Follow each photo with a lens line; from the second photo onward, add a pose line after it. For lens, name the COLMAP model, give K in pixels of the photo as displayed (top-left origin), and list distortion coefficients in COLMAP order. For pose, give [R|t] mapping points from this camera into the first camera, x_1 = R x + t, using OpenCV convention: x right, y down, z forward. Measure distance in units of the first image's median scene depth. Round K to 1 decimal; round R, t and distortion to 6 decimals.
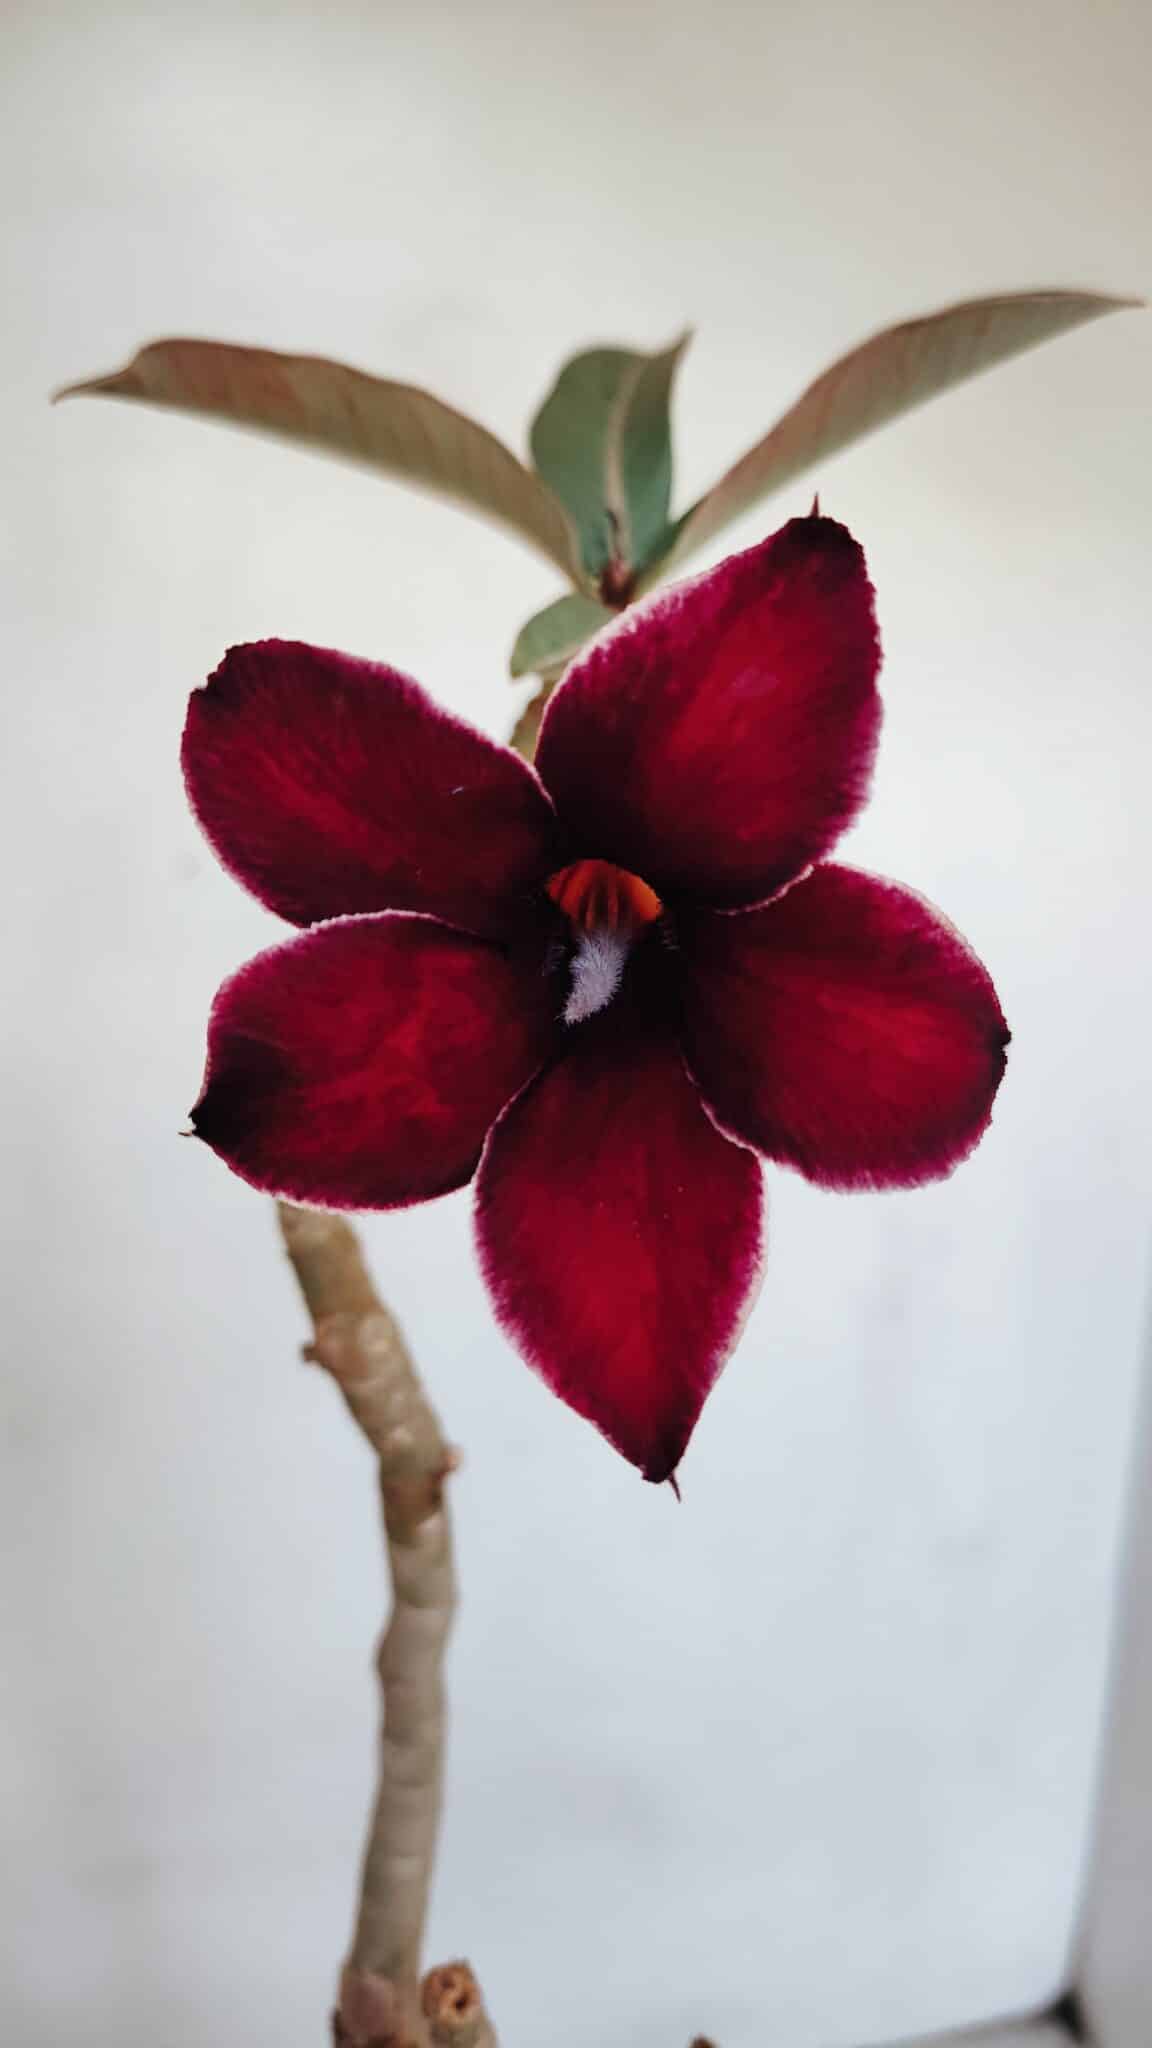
lens RADIAL K [[1518.4, 0, 576.3], [0, 1518.4, 1001.0], [0, 0, 1]] dist [0.130996, -0.279227]
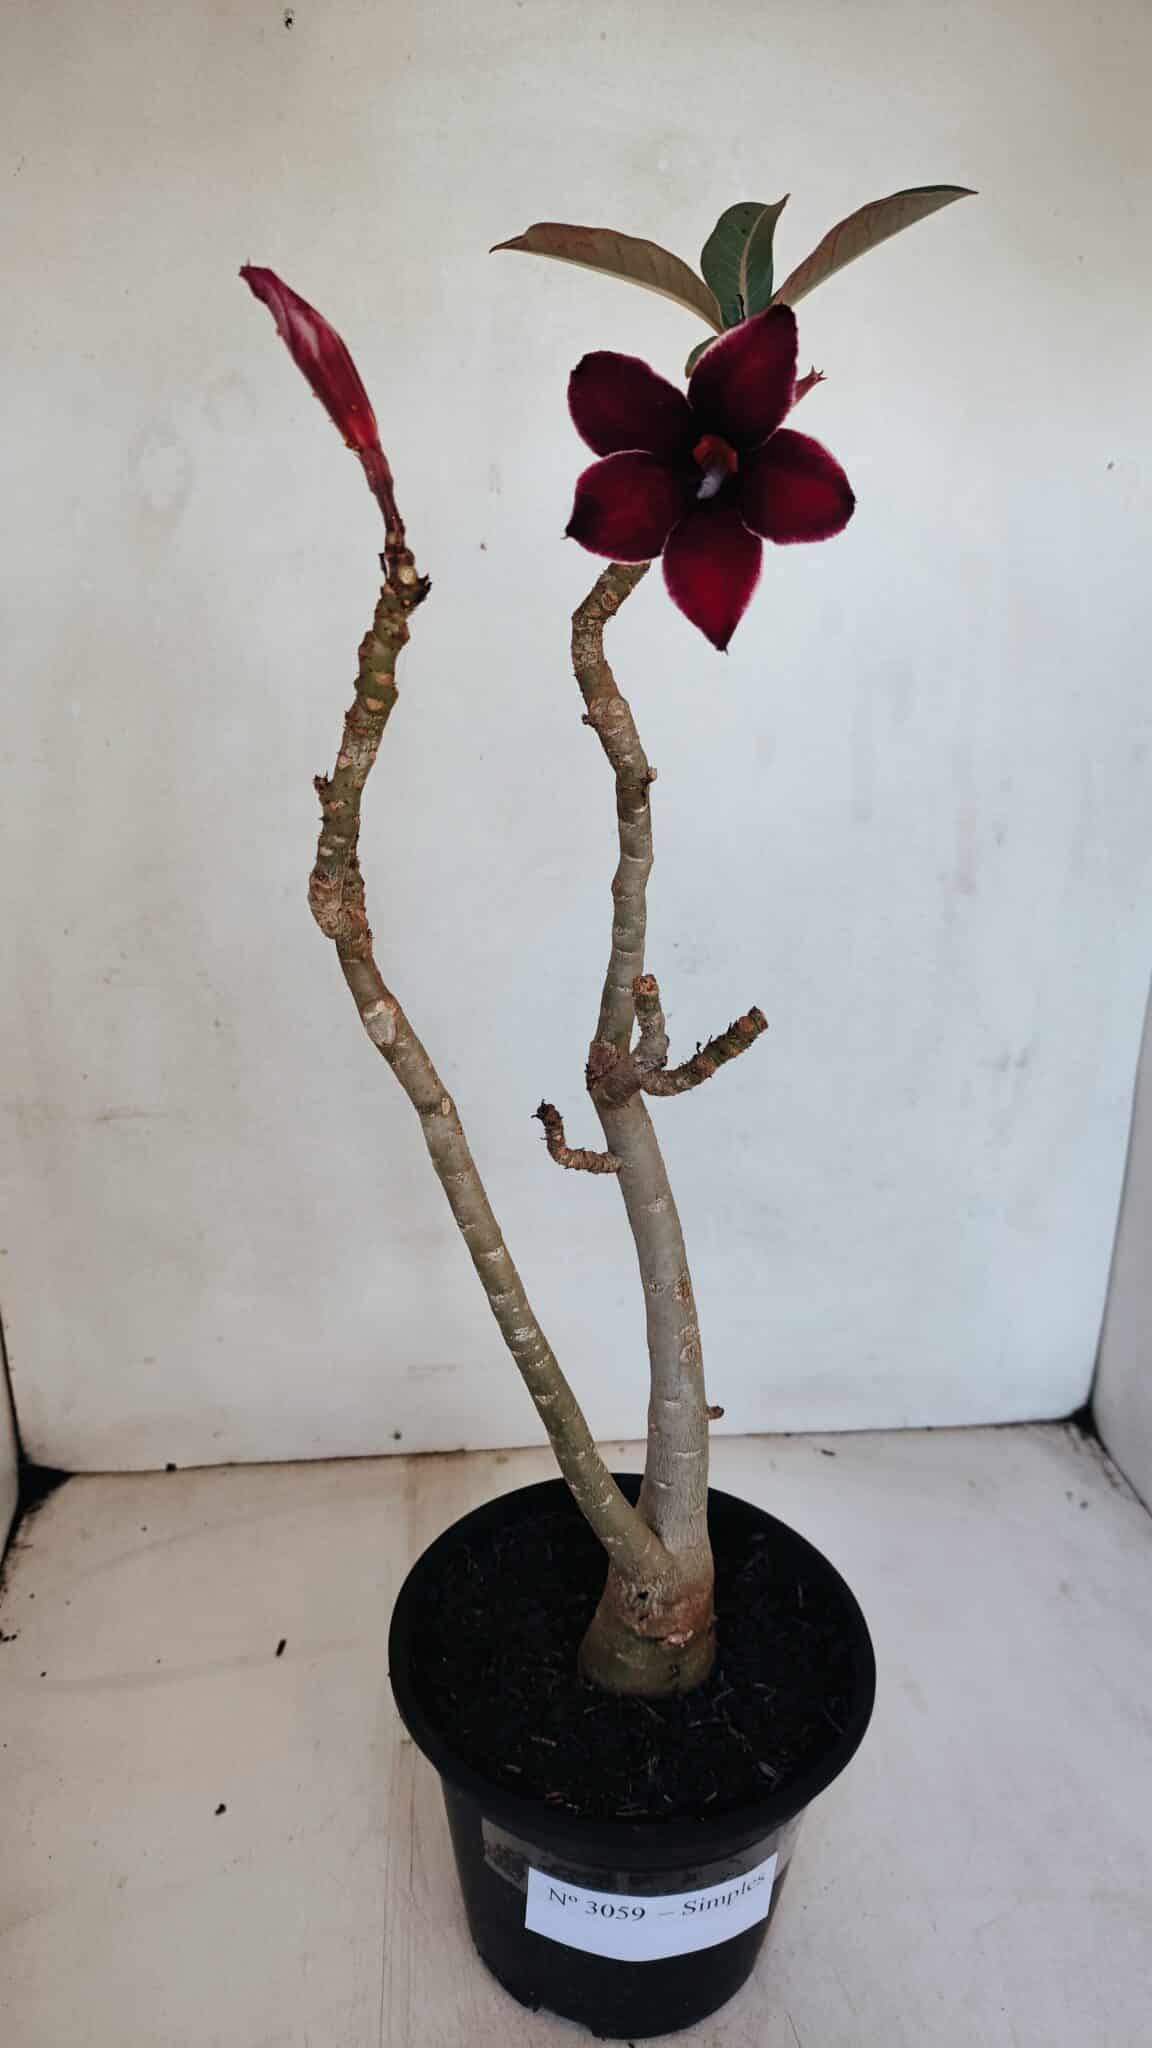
lens RADIAL K [[1529.4, 0, 585.9], [0, 1529.4, 1020.2], [0, 0, 1]] dist [0.125049, -0.235798]
pose [[0.991697, 0.036129, -0.123414, 0.182404], [-0.018346, 0.989654, 0.142296, 0.584177], [0.127278, -0.138851, 0.982100, -2.015492]]
